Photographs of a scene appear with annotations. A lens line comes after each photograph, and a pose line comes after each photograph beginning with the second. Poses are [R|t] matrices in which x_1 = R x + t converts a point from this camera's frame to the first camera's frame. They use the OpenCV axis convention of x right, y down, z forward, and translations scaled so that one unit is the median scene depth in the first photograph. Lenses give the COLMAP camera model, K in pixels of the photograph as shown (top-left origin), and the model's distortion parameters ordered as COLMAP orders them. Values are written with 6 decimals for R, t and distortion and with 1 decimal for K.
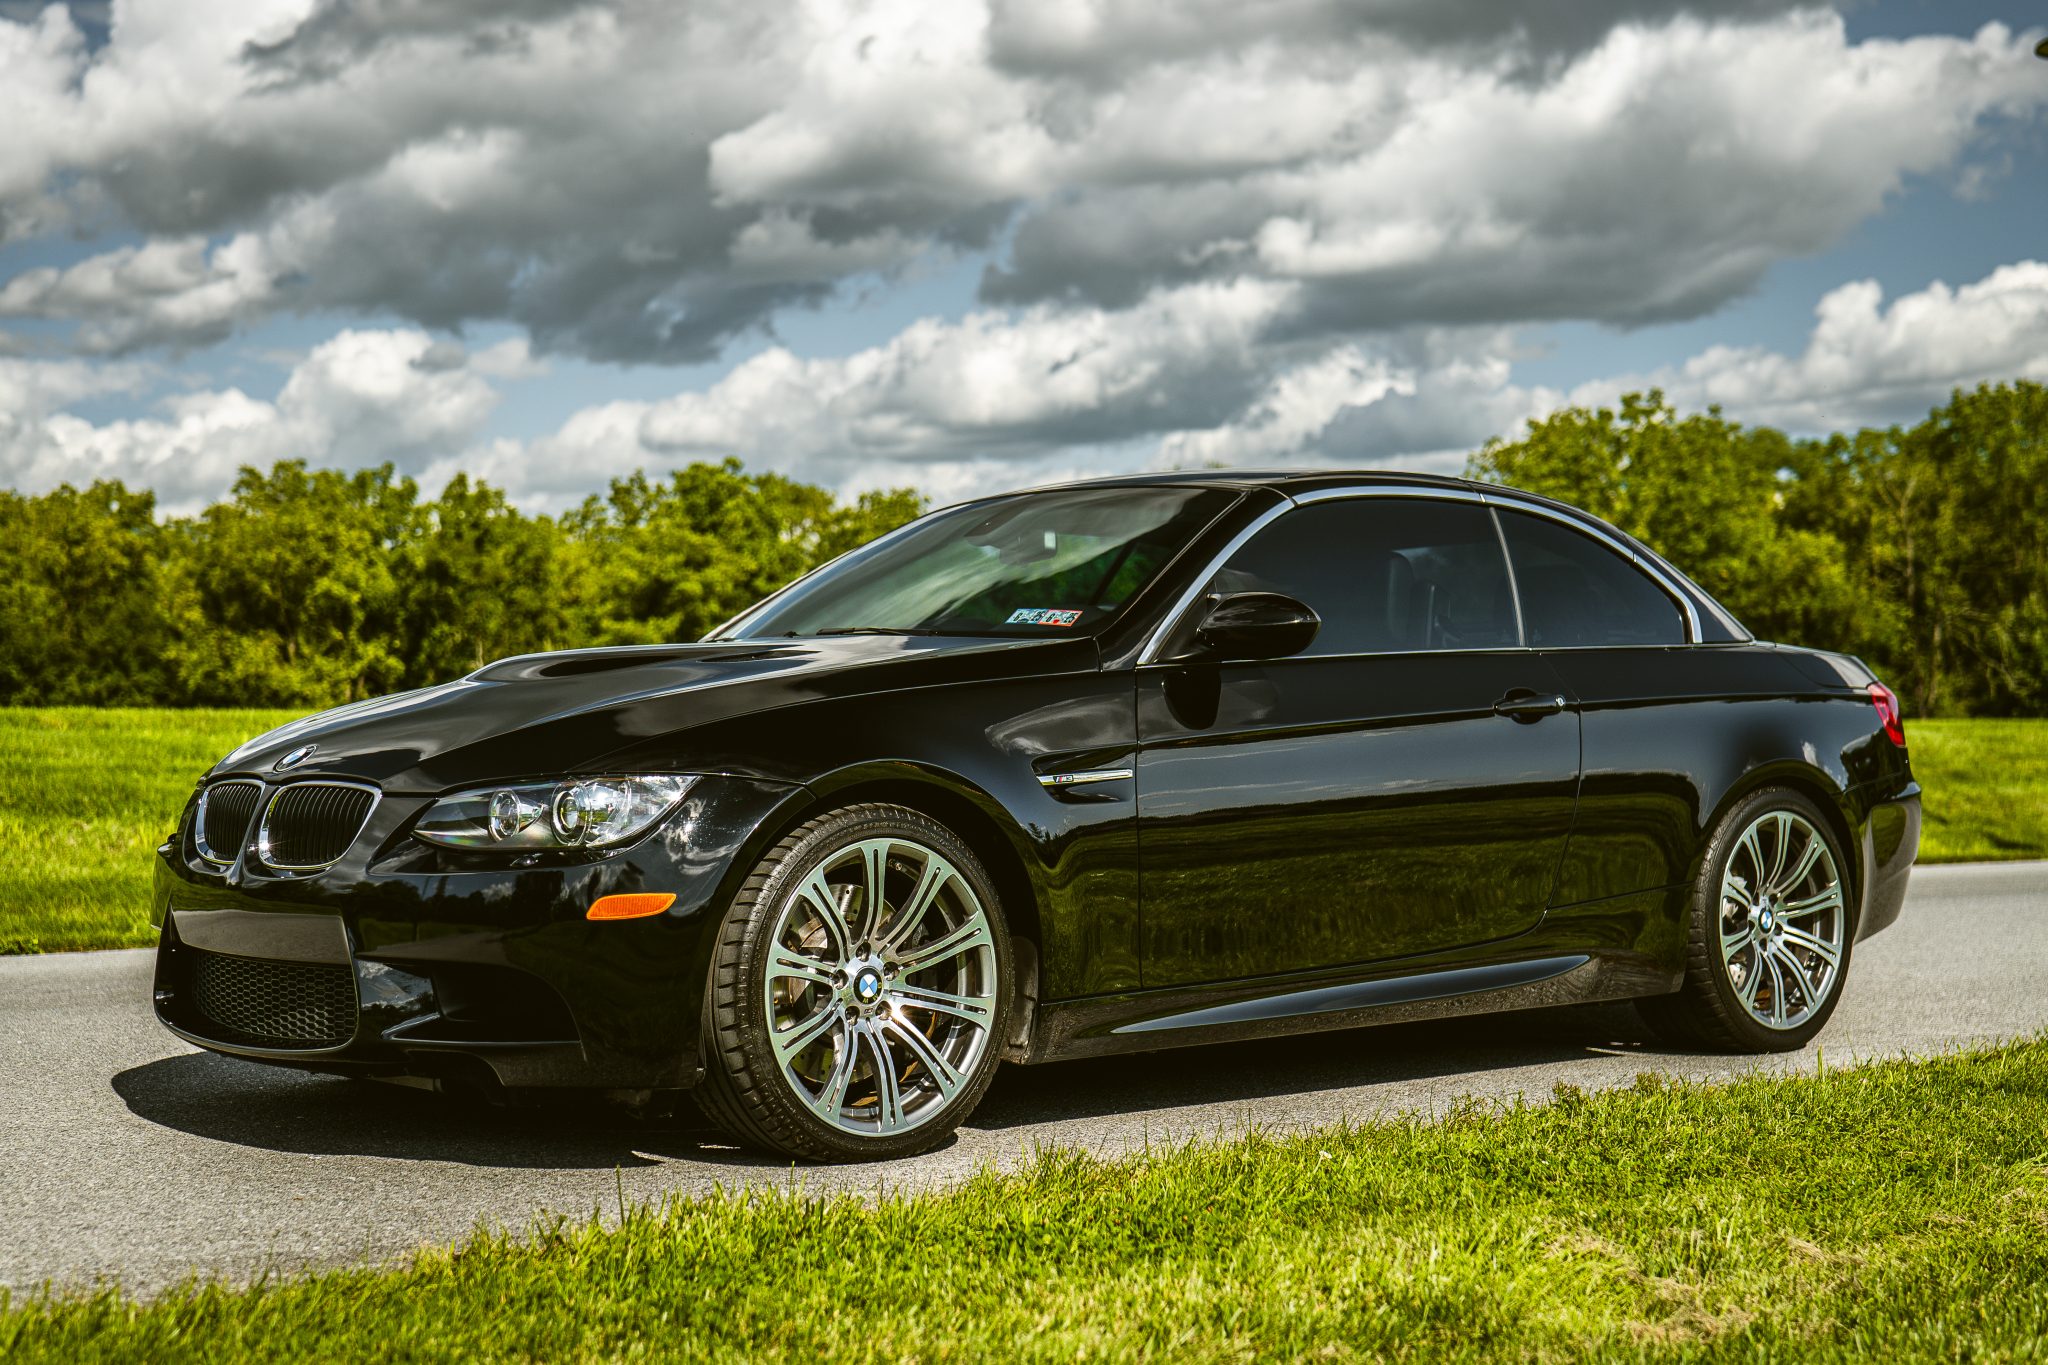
lens RADIAL K [[2808.2, 0, 994.9], [0, 2808.2, 861.9], [0, 0, 1]] dist [0.005347, 0.000000]
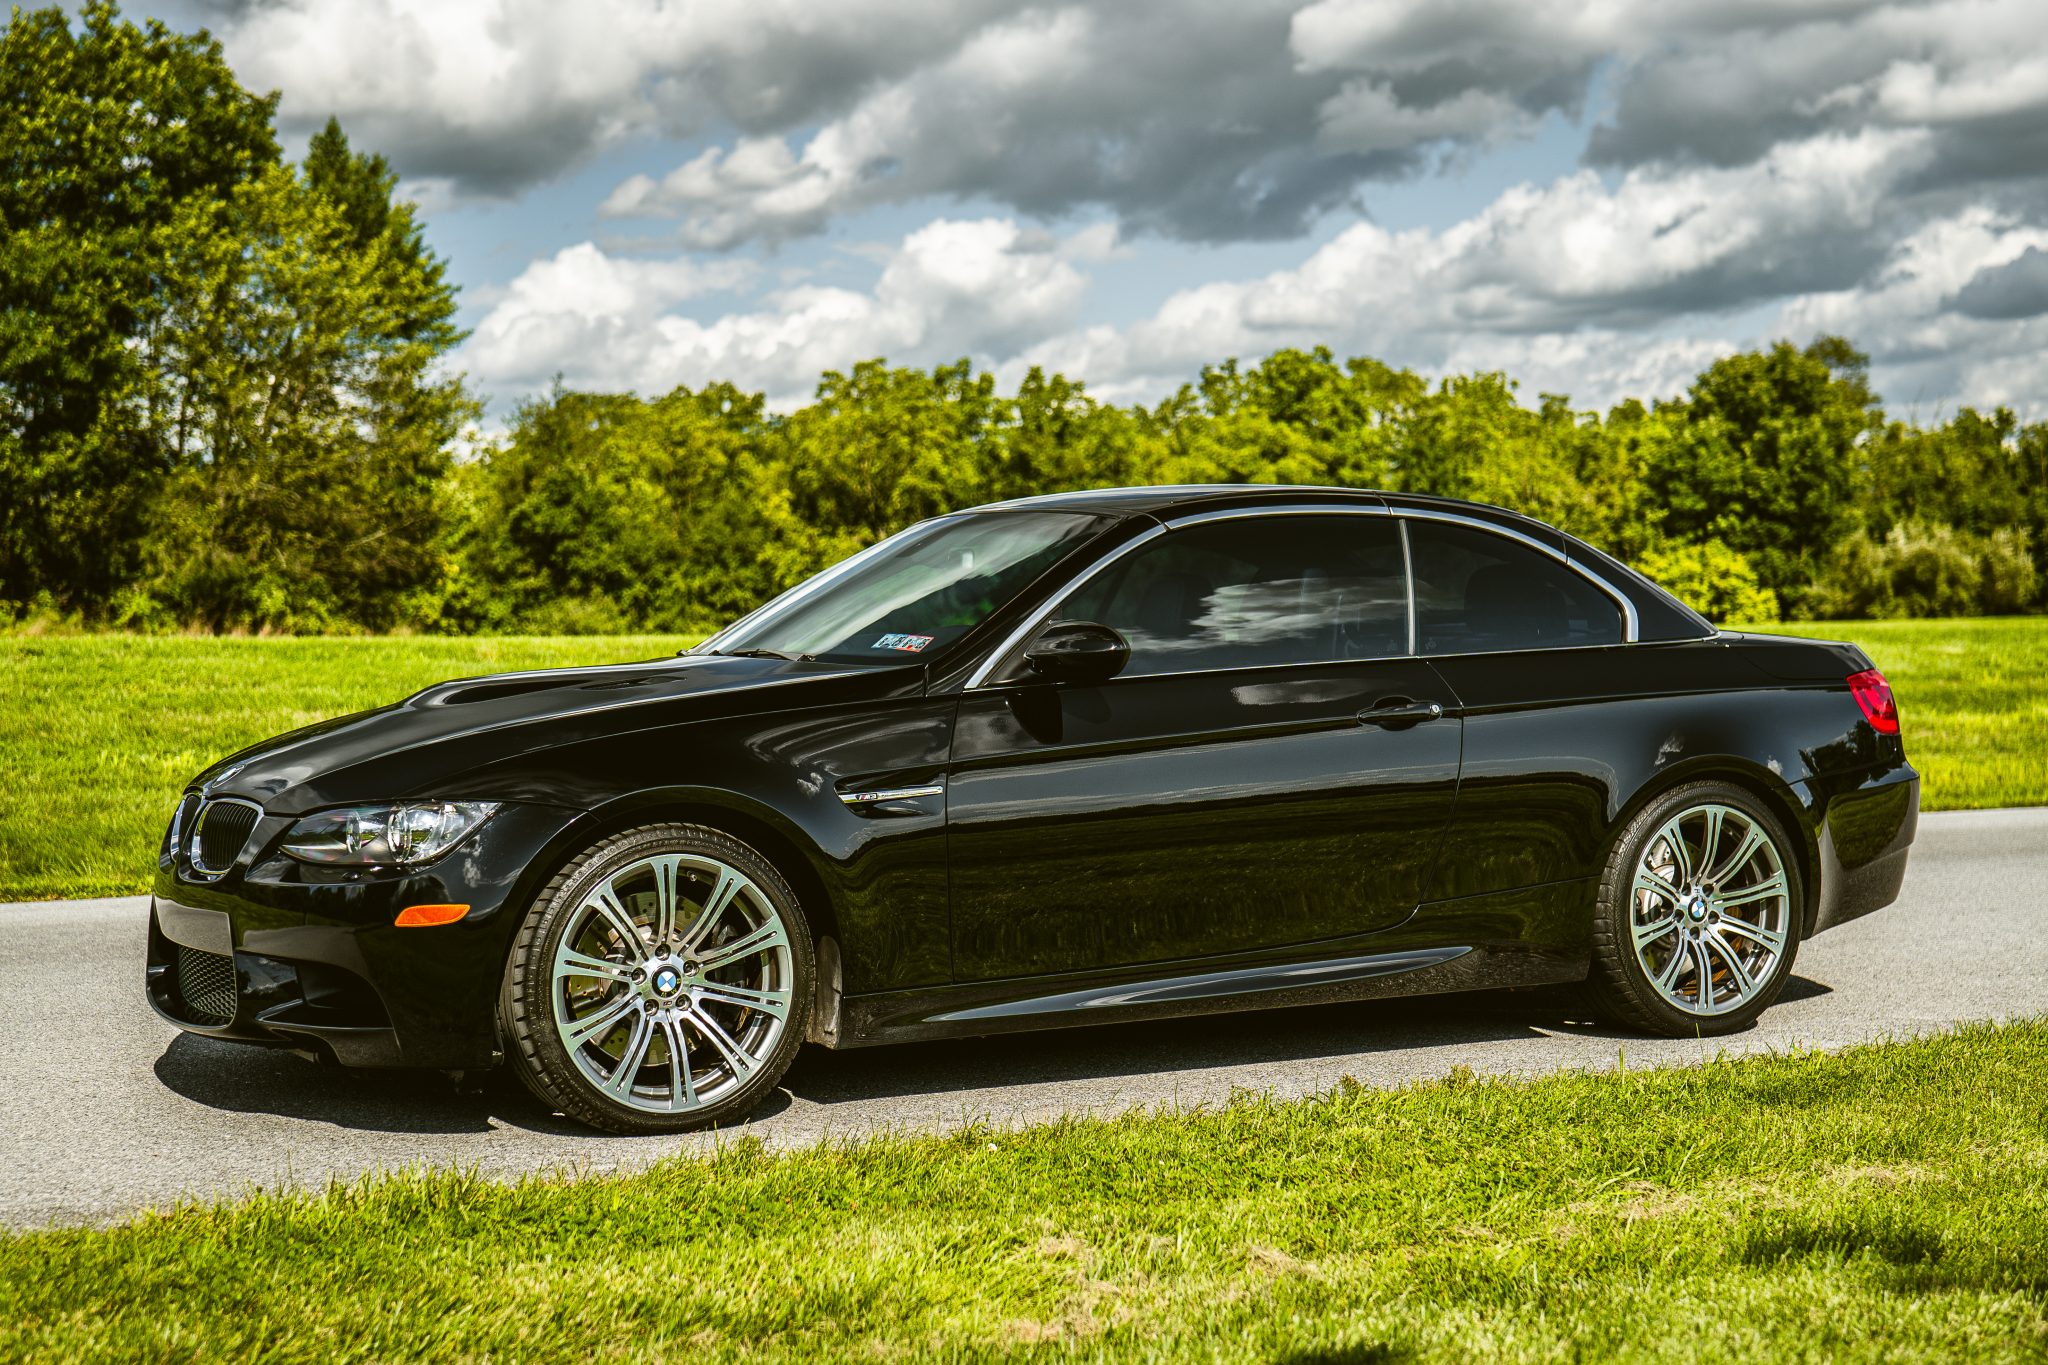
lens RADIAL K [[2808.2, 0, 984.8], [0, 2808.2, 793.0], [0, 0, 1]] dist [0.005347, 0.000000]
pose [[0.976379, 0.007175, -0.215946, 0.223854], [-0.003514, 0.999844, 0.017332, -0.036248], [0.216036, -0.016164, 0.976252, -0.062771]]
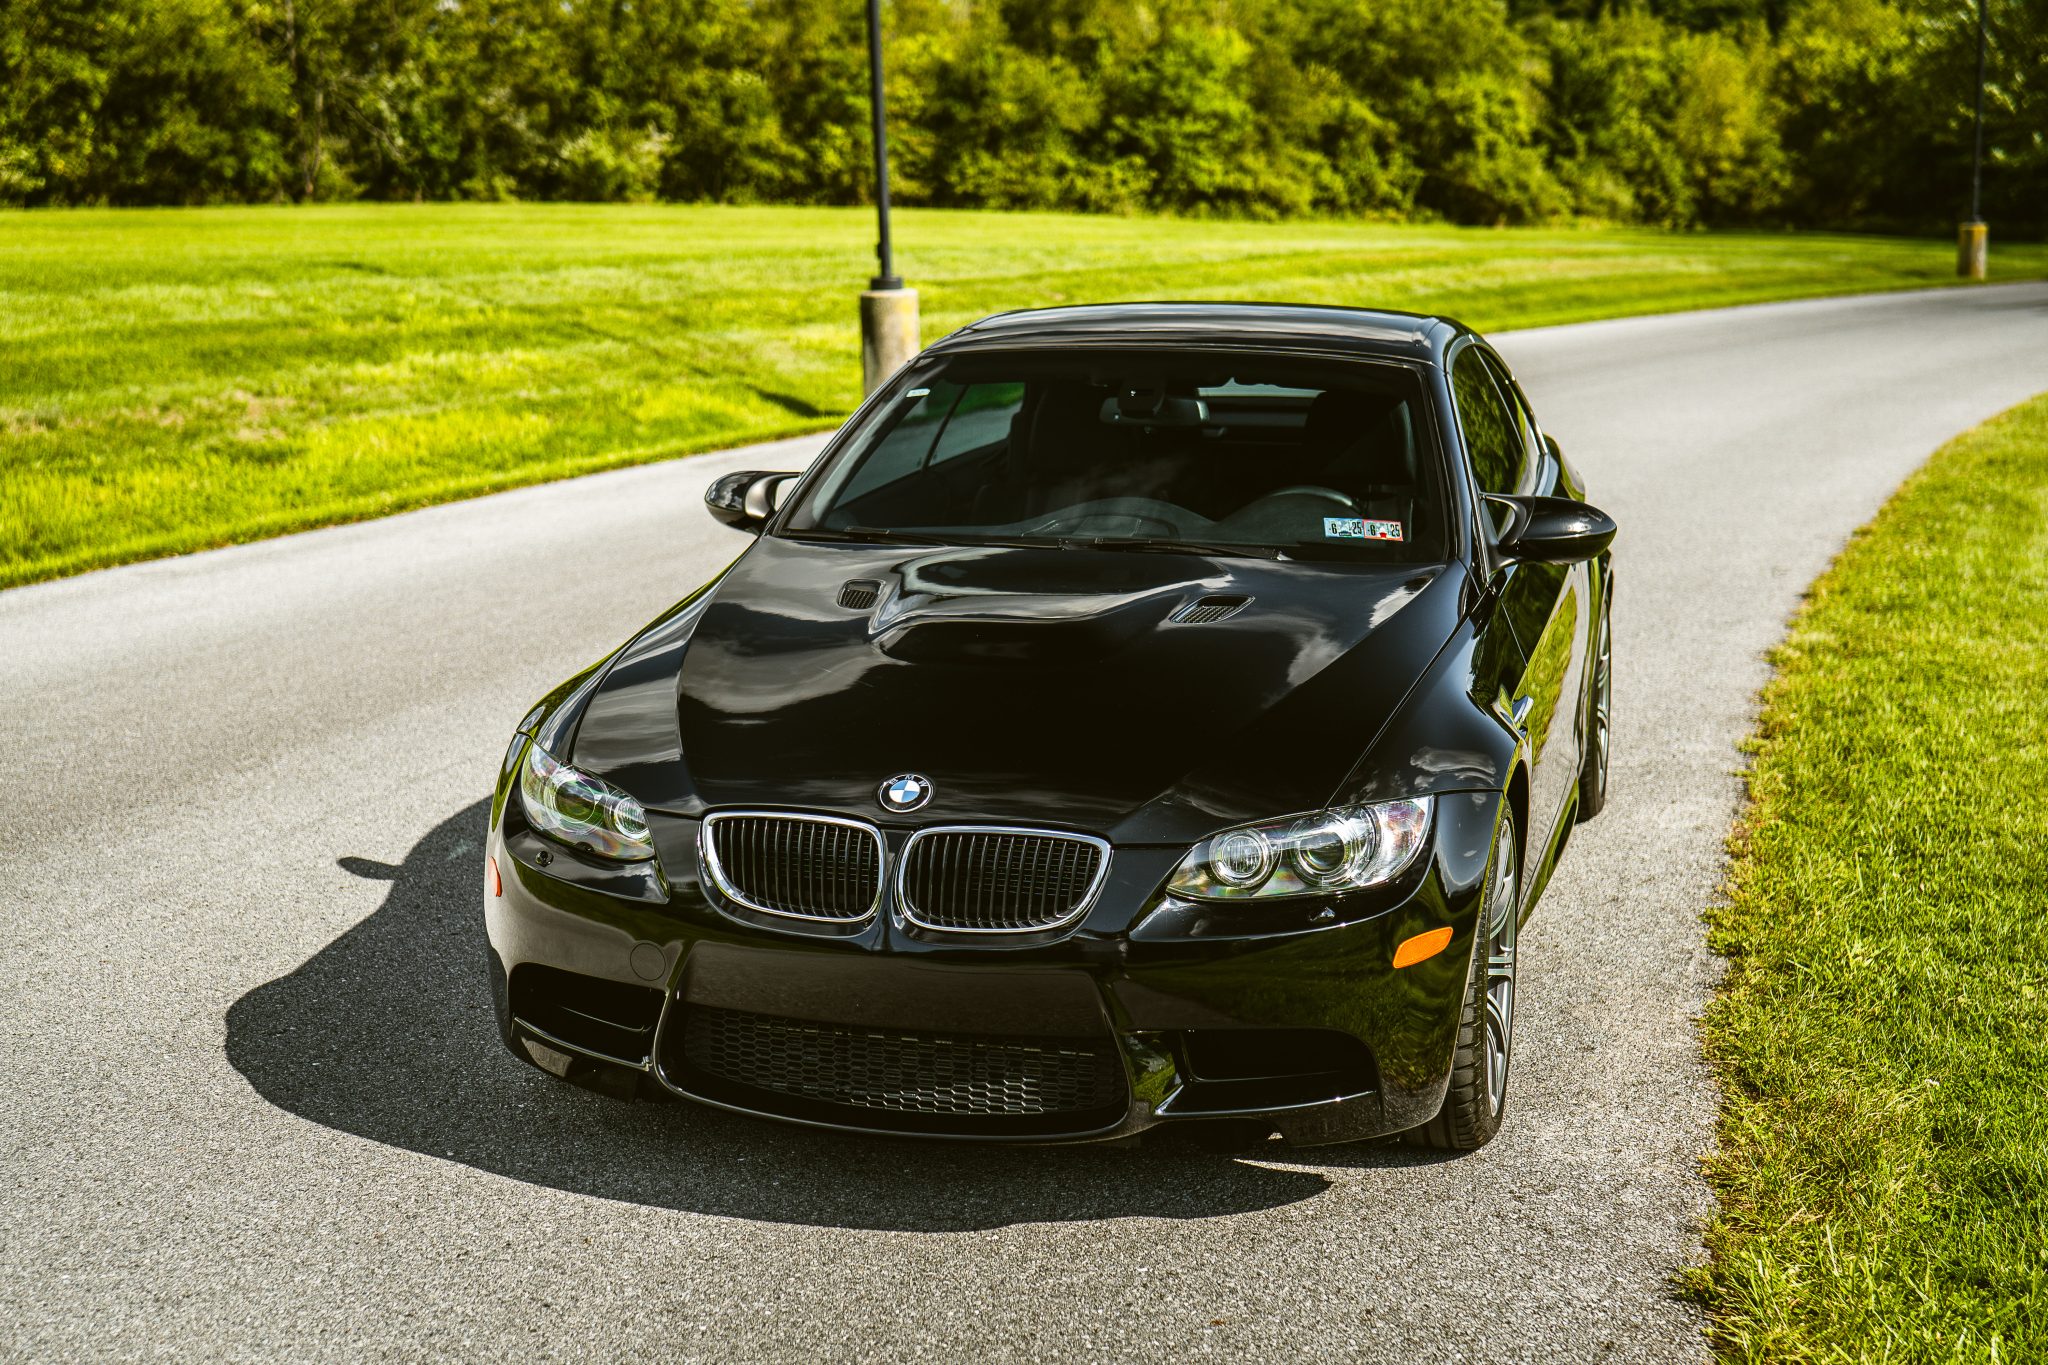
lens RADIAL K [[2808.2, 0, 1017.7], [0, 2808.2, 669.1], [0, 0, 1]] dist [0.005347, 0.000000]
pose [[0.832037, -0.090309, 0.547320, -0.486378], [0.020472, 0.990986, 0.132393, -0.132856], [-0.554342, -0.098951, 0.826386, 0.187580]]
